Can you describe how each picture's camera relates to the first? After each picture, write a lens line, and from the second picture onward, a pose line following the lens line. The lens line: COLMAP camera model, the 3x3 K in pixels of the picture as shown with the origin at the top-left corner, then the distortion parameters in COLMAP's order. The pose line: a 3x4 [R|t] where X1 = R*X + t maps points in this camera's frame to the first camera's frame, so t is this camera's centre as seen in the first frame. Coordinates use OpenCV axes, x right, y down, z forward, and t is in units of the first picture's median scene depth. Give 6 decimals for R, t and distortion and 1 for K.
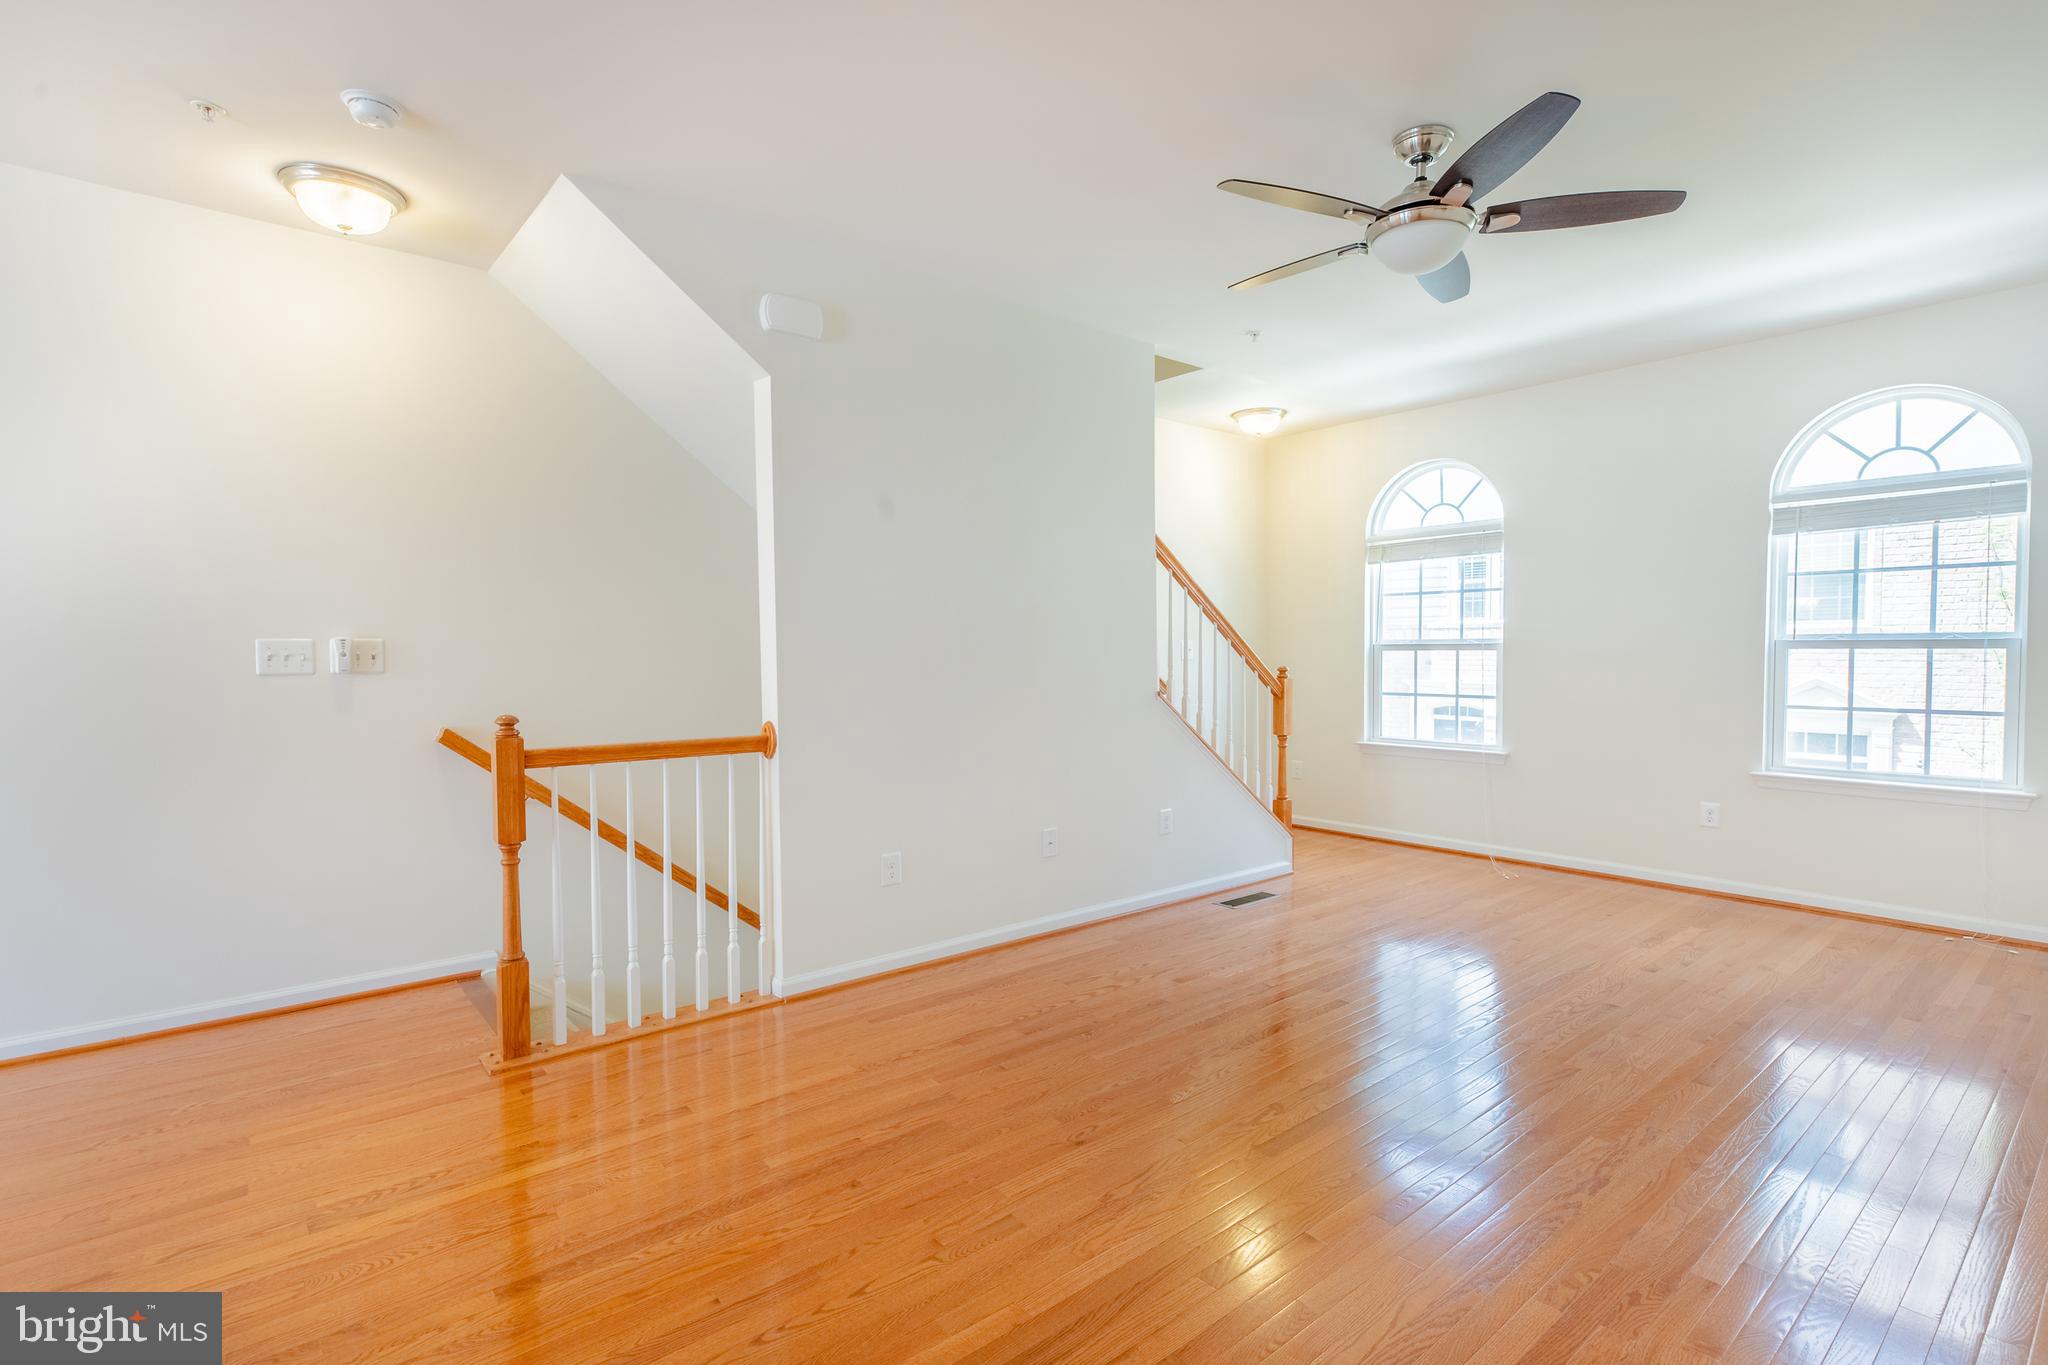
lens RADIAL K [[964.3, 0, 1024.0], [0, 964.3, 682.5], [0, 0, 1]] dist [0.001792, 0.000111]
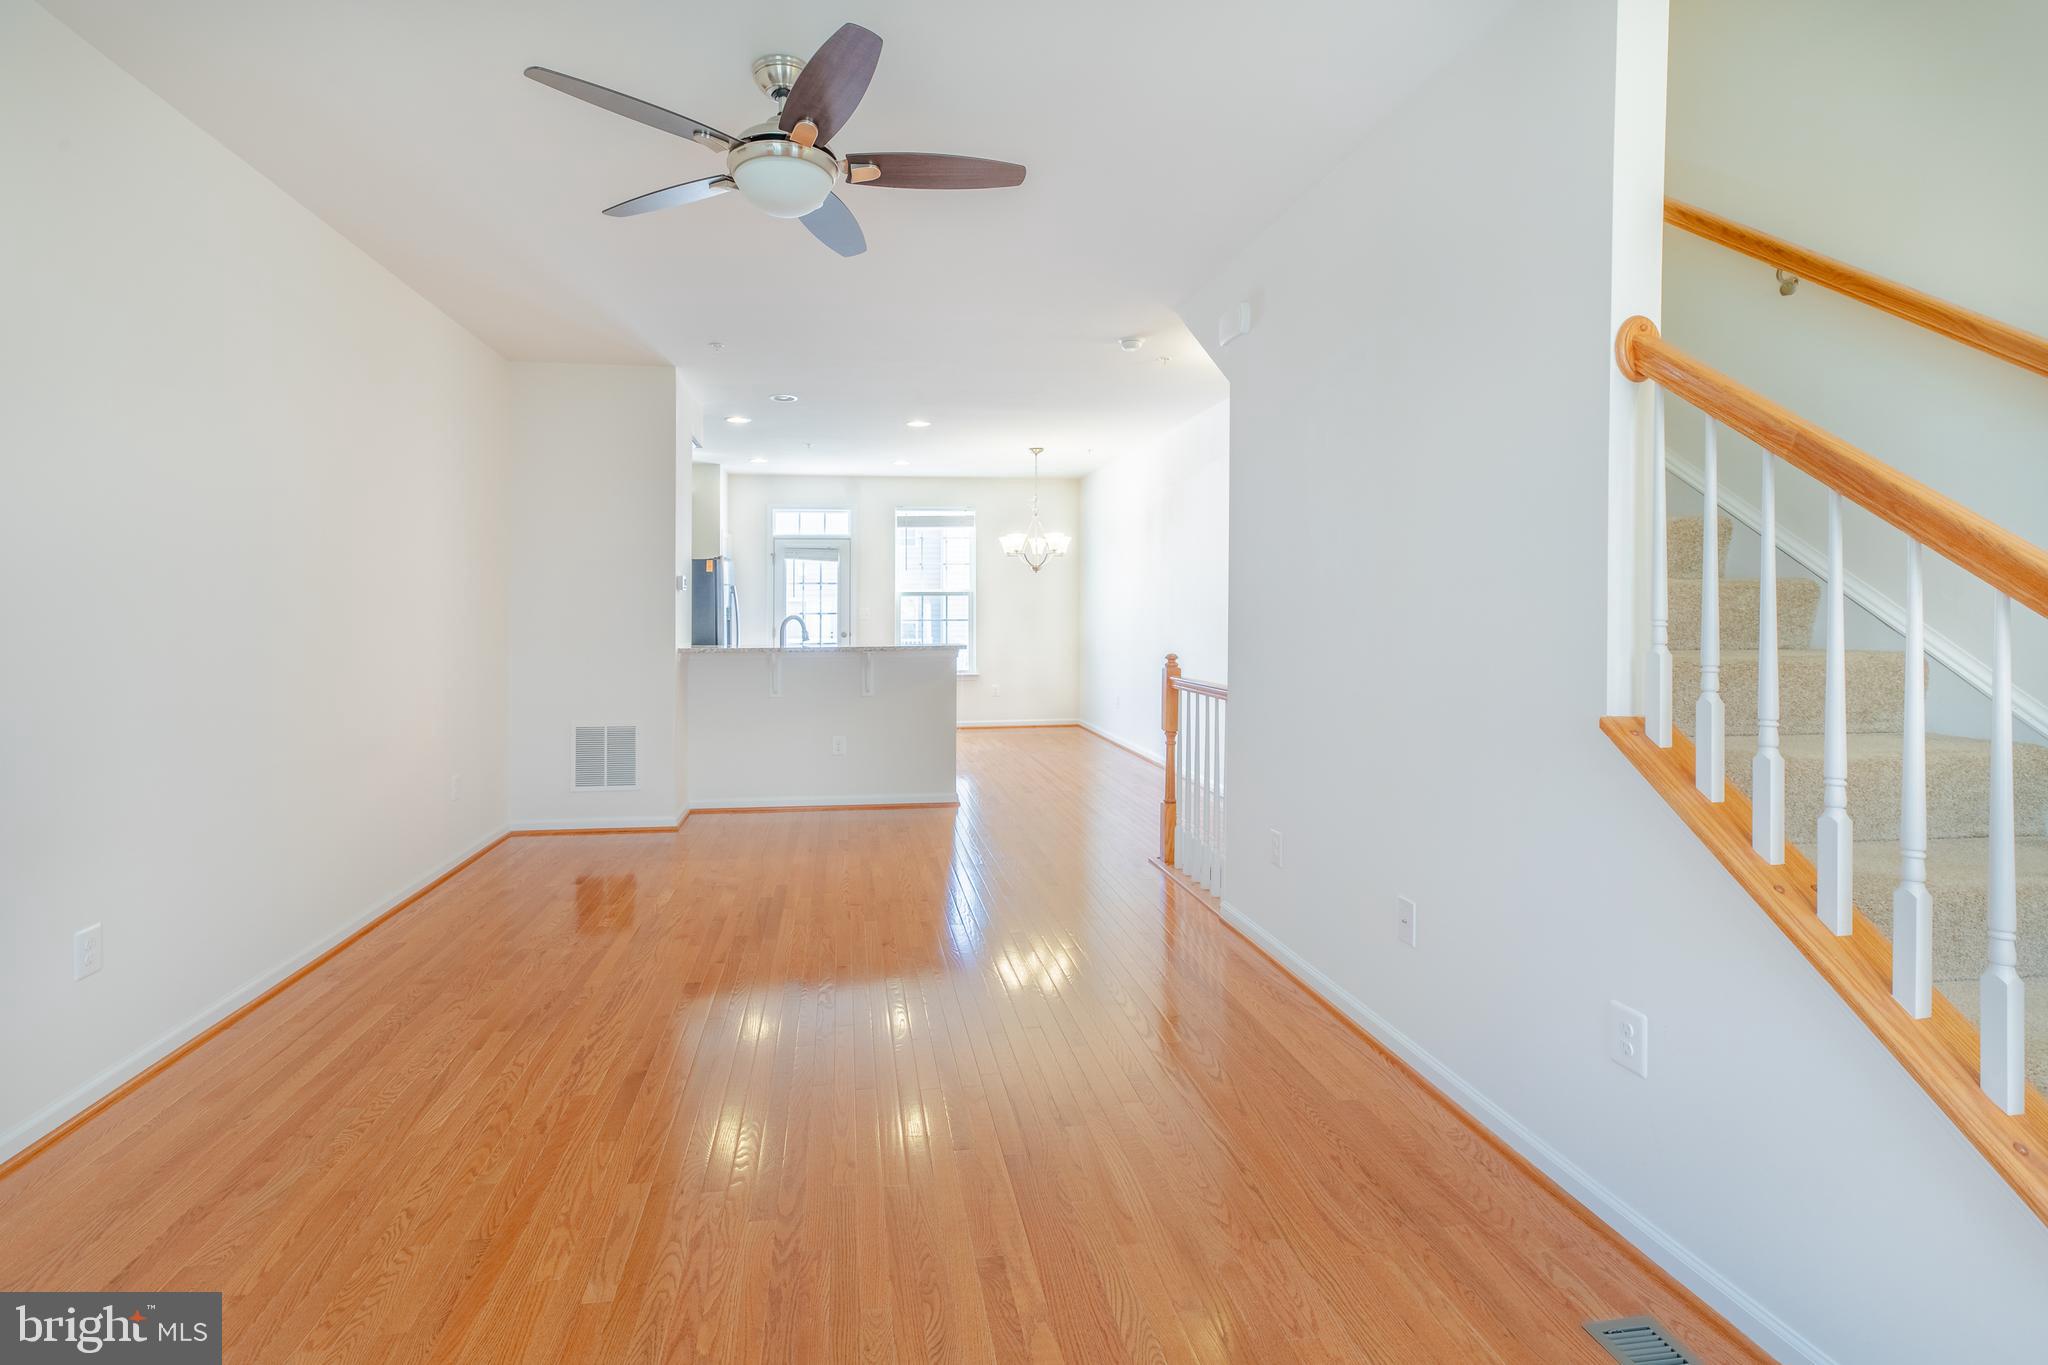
lens RADIAL K [[951.0, 0, 954.4], [0, 951.0, 623.0], [0, 0, 1]] dist [0.003374, 0.000241]
pose [[-0.543941, 0.018689, -0.838915, 0.987034], [-0.018805, 0.999229, 0.034453, -0.064336], [0.838913, 0.034516, -0.543170, 1.499185]]
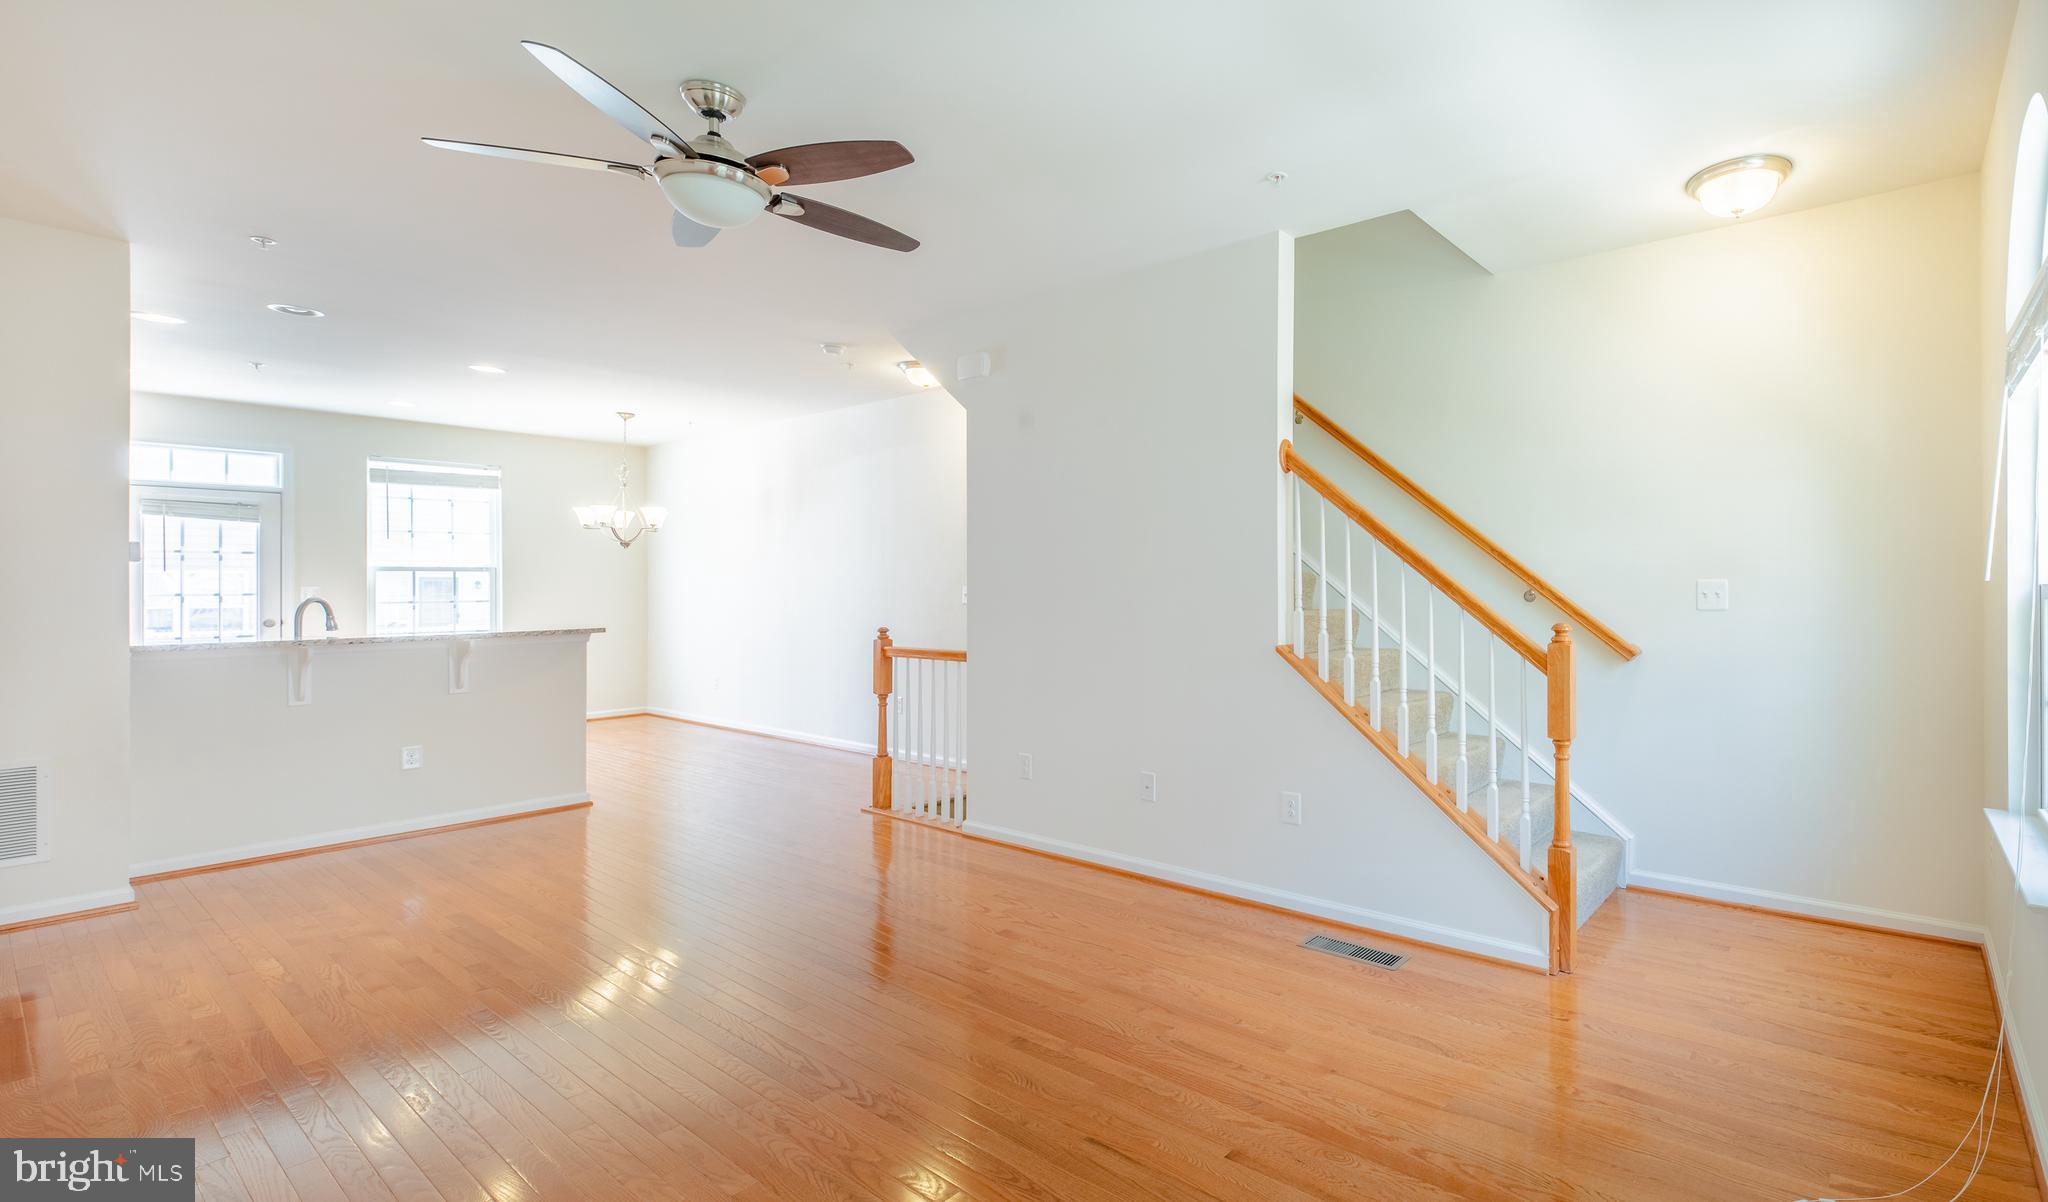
lens RADIAL K [[907.8, 0, 1268.0], [0, 907.8, 592.1], [0, 0, 1]] dist [0.004331, 0.001467]
pose [[0.270857, 0.011984, -0.962545, 1.340638], [-0.026999, 0.999624, 0.004849, -0.061524], [0.962241, 0.024674, 0.271079, 1.187142]]
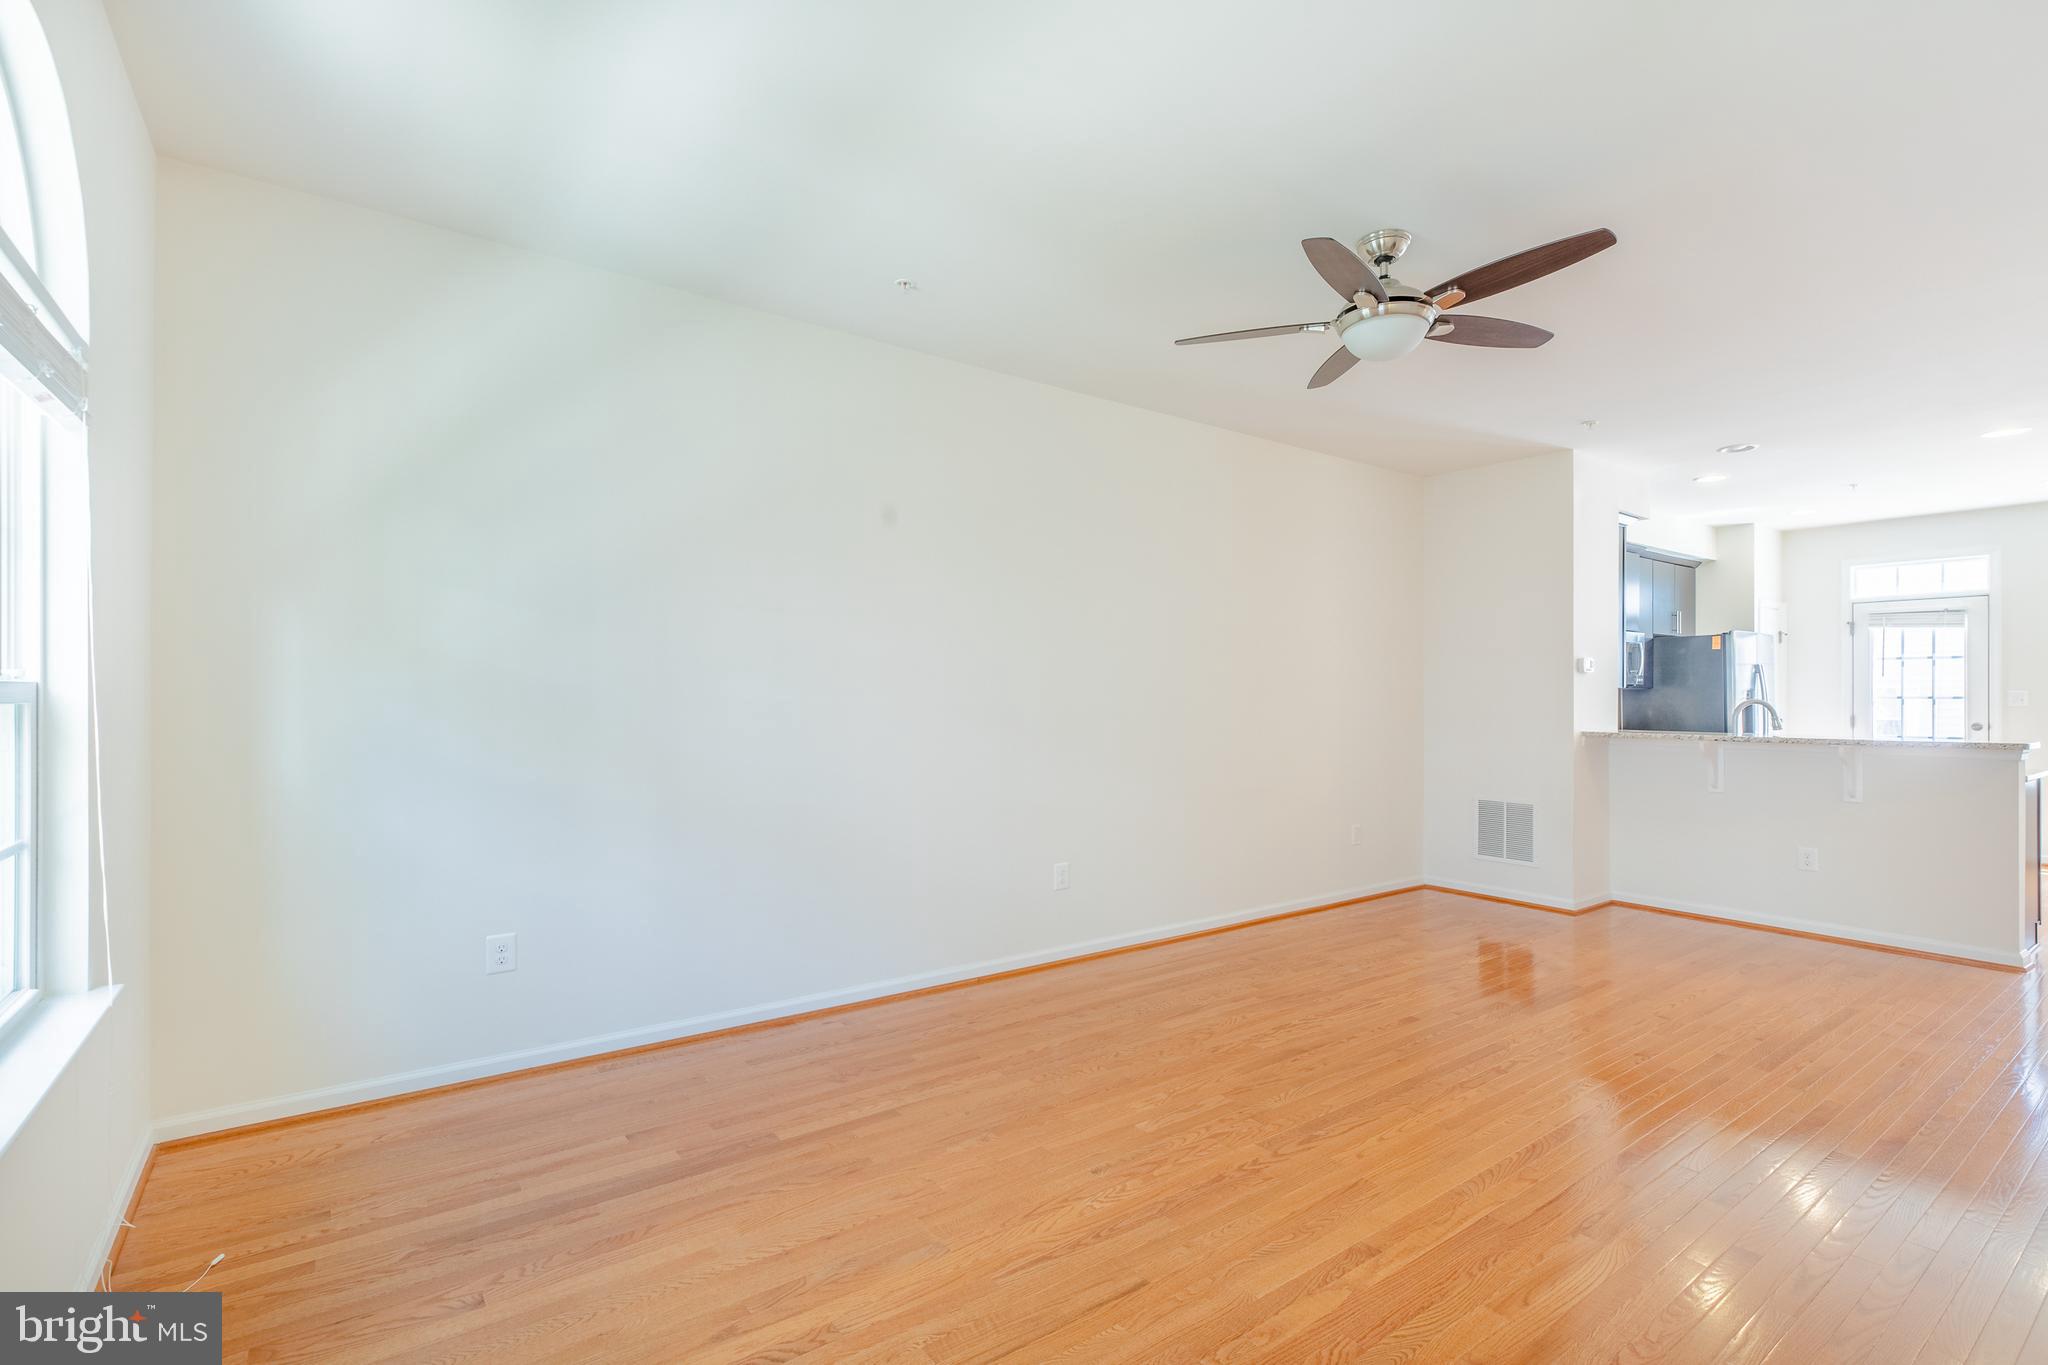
lens RADIAL K [[936.5, 0, 1024.0], [0, 936.5, 682.5], [0, 0, 1]] dist [0.004234, 0.000393]
pose [[-0.997919, 0.006284, 0.064168, 0.679279], [0.007439, 0.999814, 0.017773, -0.075064], [-0.064045, 0.018213, -0.997781, 1.916310]]
